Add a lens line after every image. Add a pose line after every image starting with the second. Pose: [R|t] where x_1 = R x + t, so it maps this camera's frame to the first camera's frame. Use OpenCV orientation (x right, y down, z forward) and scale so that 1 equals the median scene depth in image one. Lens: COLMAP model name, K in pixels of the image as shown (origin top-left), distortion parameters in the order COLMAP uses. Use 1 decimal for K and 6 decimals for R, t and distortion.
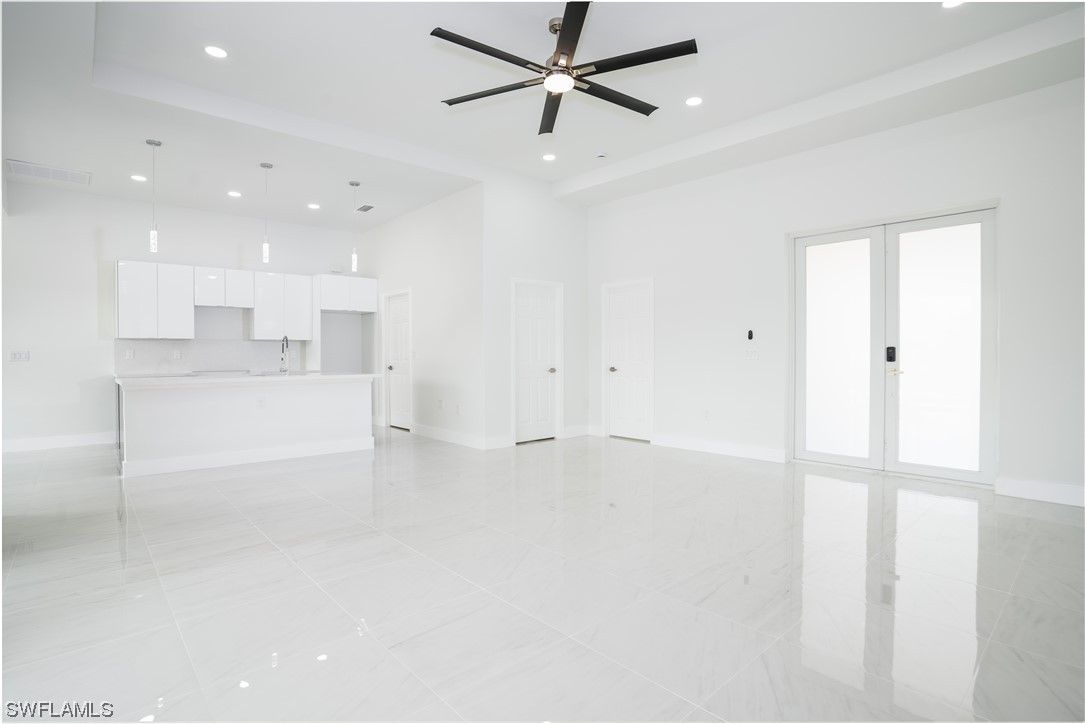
lens RADIAL K [[530.6, 0, 542.3], [0, 530.6, 354.7], [0, 0, 1]] dist [-0.046209, 0.006733]
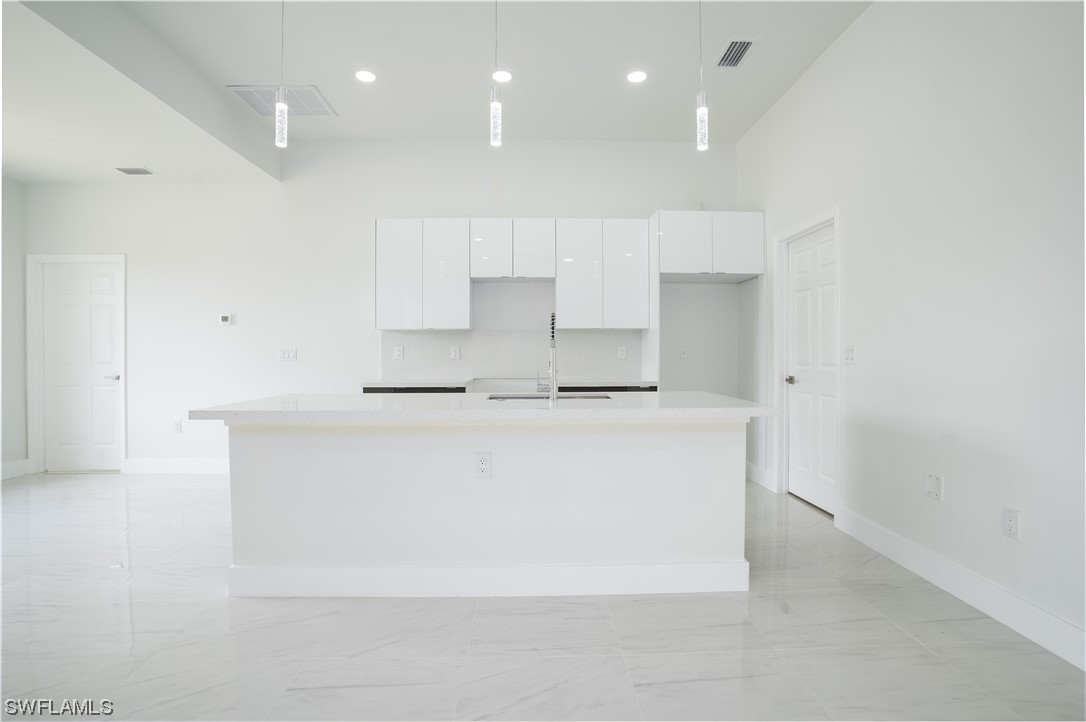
lens RADIAL K [[531.1, 0, 550.3], [0, 531.1, 359.1], [0, 0, 1]] dist [-0.046209, 0.006733]
pose [[0.773612, 0.008973, -0.633596, -0.166394], [-0.001055, 0.999917, 0.012873, -0.001667], [0.633659, -0.009290, 0.773557, 0.529440]]
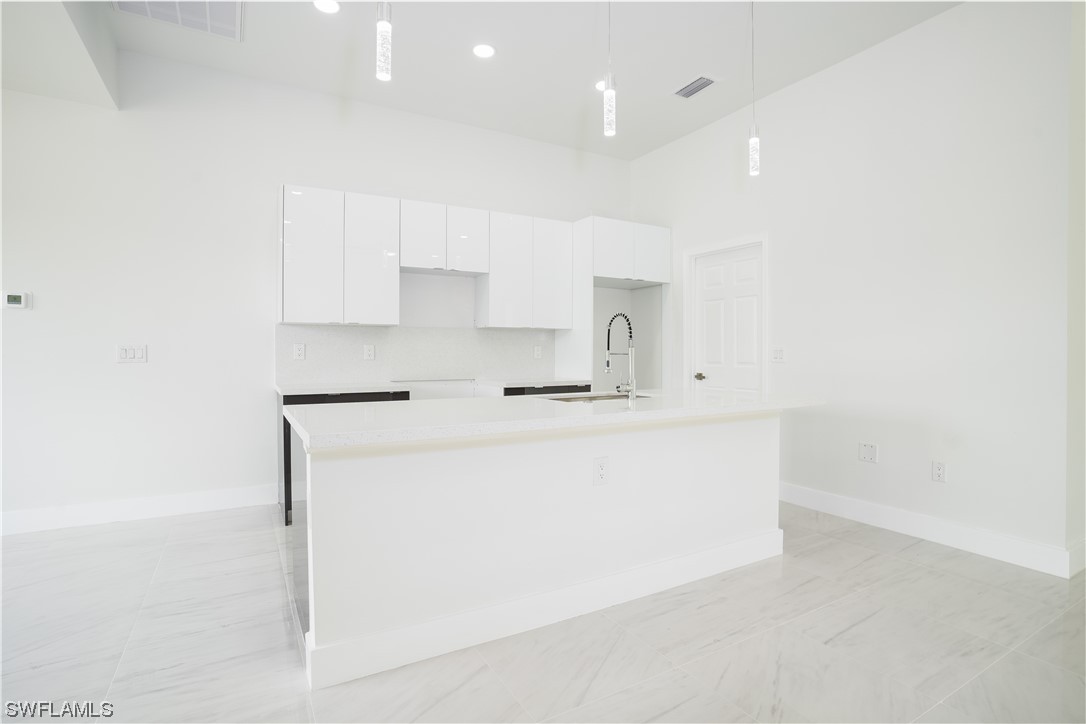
lens RADIAL K [[531.1, 0, 550.2], [0, 531.1, 362.9], [0, 0, 1]] dist [-0.046209, 0.006733]
pose [[0.981811, 0.007763, -0.189702, -0.383423], [-0.004352, 0.999821, 0.018391, -0.000451], [0.189811, -0.017231, 0.981669, 0.444054]]
